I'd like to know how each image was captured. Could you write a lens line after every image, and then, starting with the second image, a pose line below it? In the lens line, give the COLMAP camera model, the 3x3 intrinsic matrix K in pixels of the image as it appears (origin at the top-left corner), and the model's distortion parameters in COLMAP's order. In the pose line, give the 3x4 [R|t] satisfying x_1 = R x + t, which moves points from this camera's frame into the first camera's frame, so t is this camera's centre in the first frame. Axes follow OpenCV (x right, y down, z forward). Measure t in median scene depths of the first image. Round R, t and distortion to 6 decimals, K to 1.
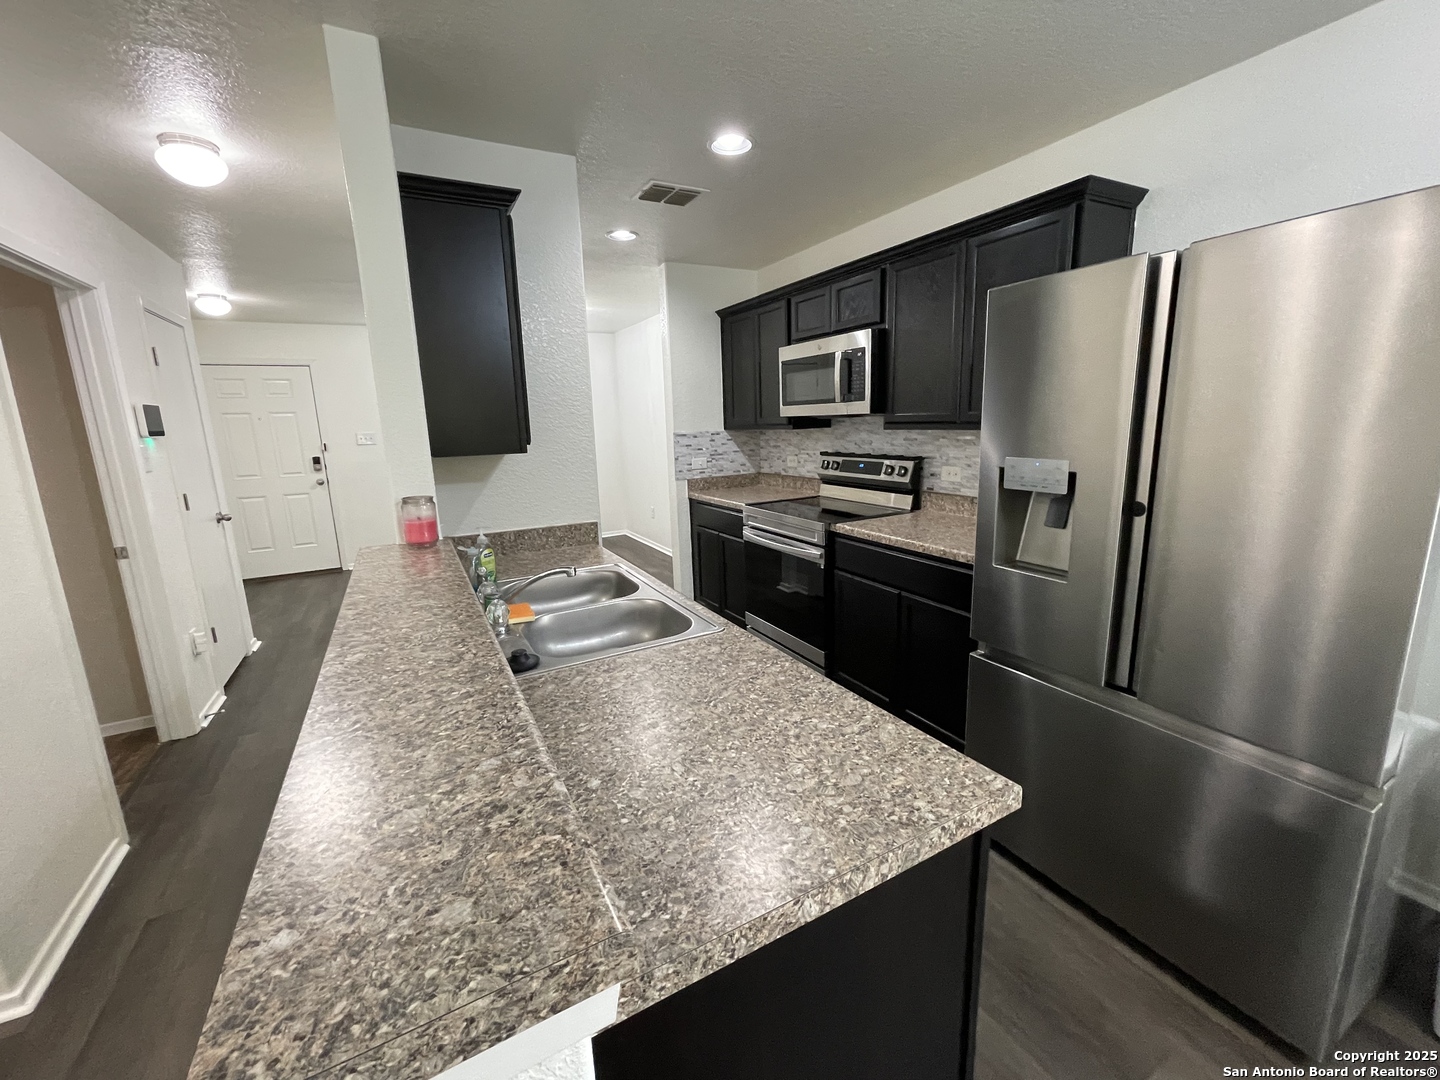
lens RADIAL K [[580.0, 0, 716.5], [0, 580.0, 533.8], [0, 0, 1]] dist [-0.000042, 0.000173]
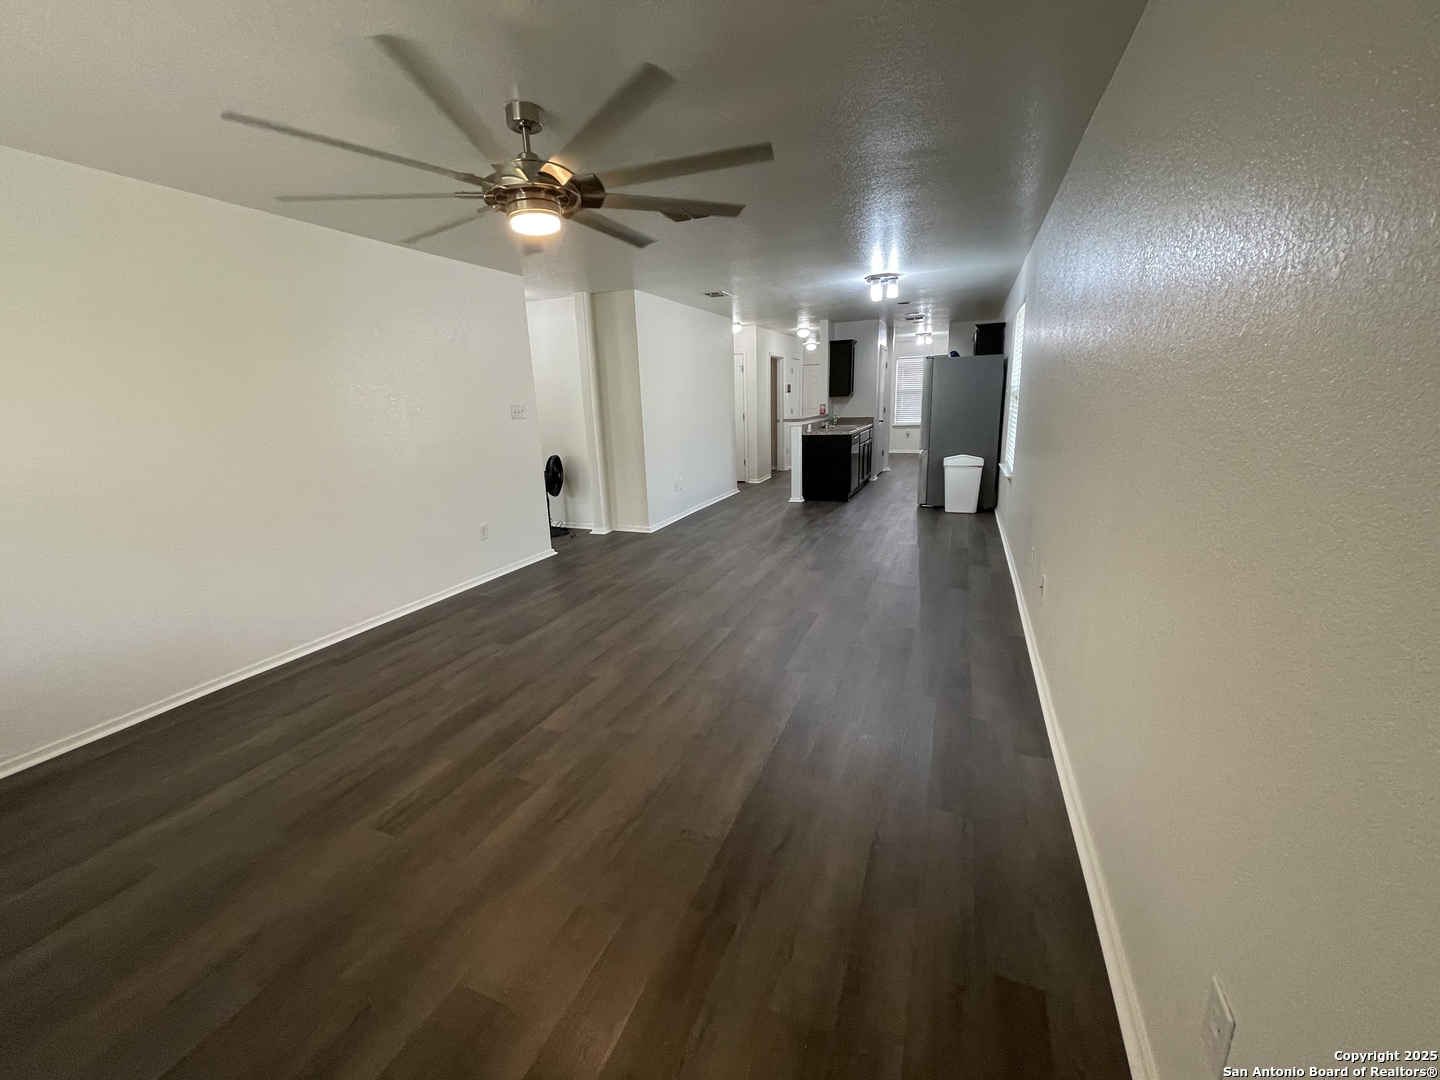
lens RADIAL K [[579.7, 0, 719.1], [0, 579.7, 535.1], [0, 0, 1]] dist [-0.027607, 0.000039]
pose [[0.627037, 0.194891, -0.754216, 1.408350], [-0.139895, 0.980630, 0.137092, 0.232472], [0.766325, 0.019550, 0.642155, -1.393313]]
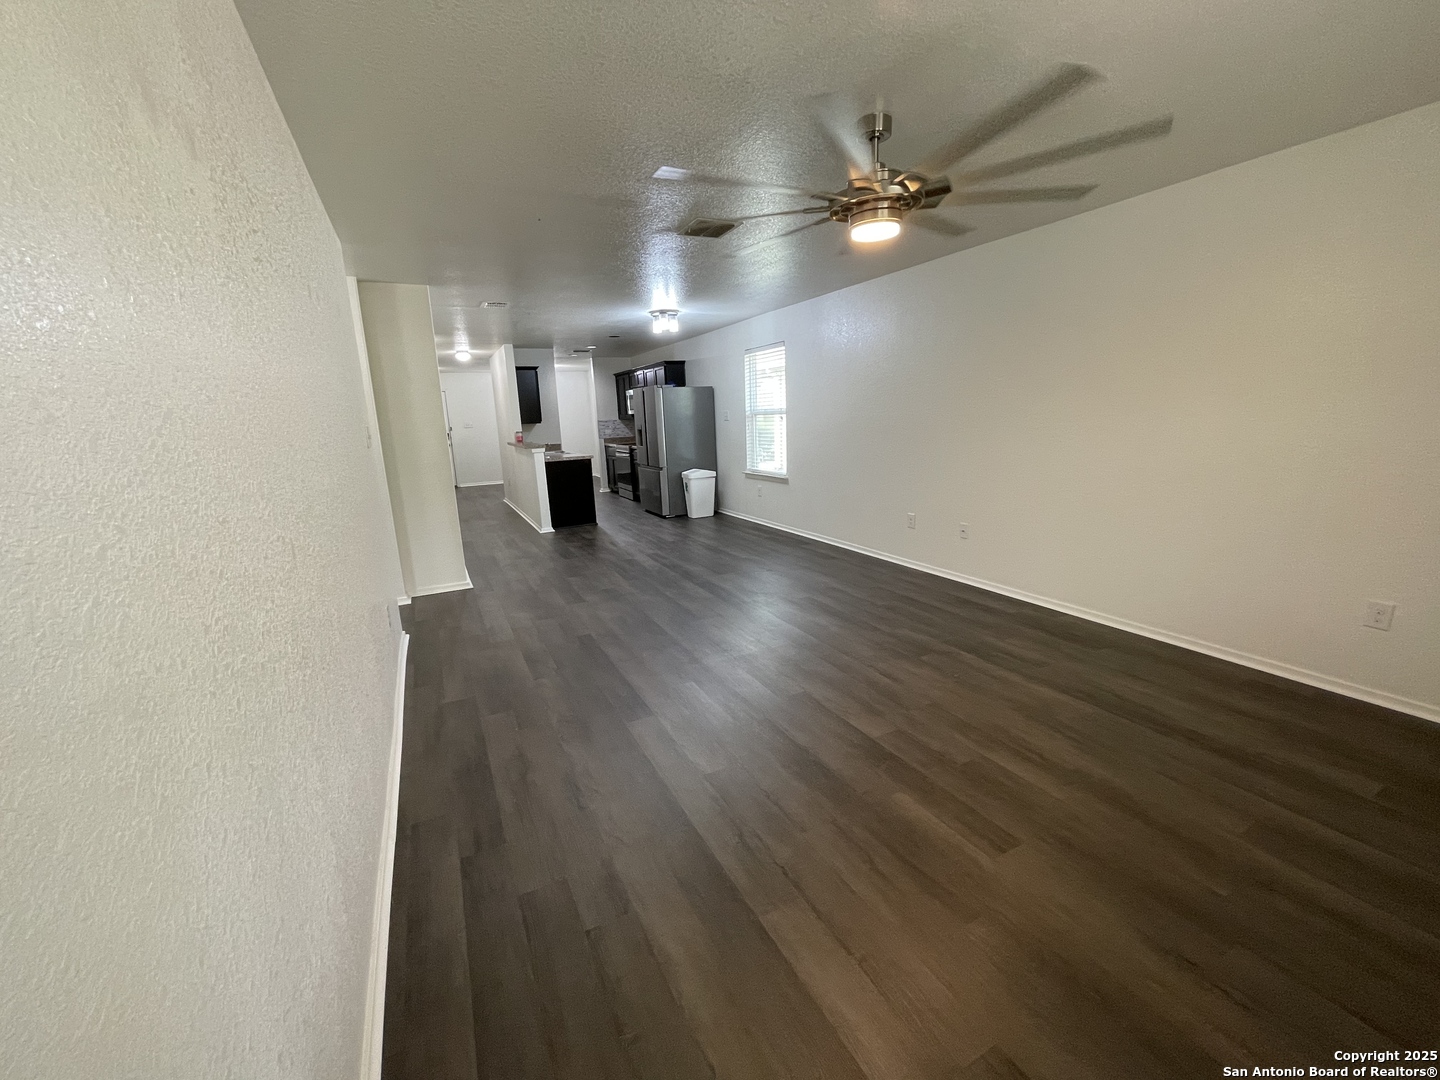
lens RADIAL K [[580.0, 0, 716.5], [0, 580.0, 533.8], [0, 0, 1]] dist [-0.000042, 0.000173]
pose [[0.999288, 0.003754, -0.037539, 0.627710], [-0.003268, 0.999910, 0.012976, 0.338307], [0.037584, -0.012844, 0.999211, -1.796817]]
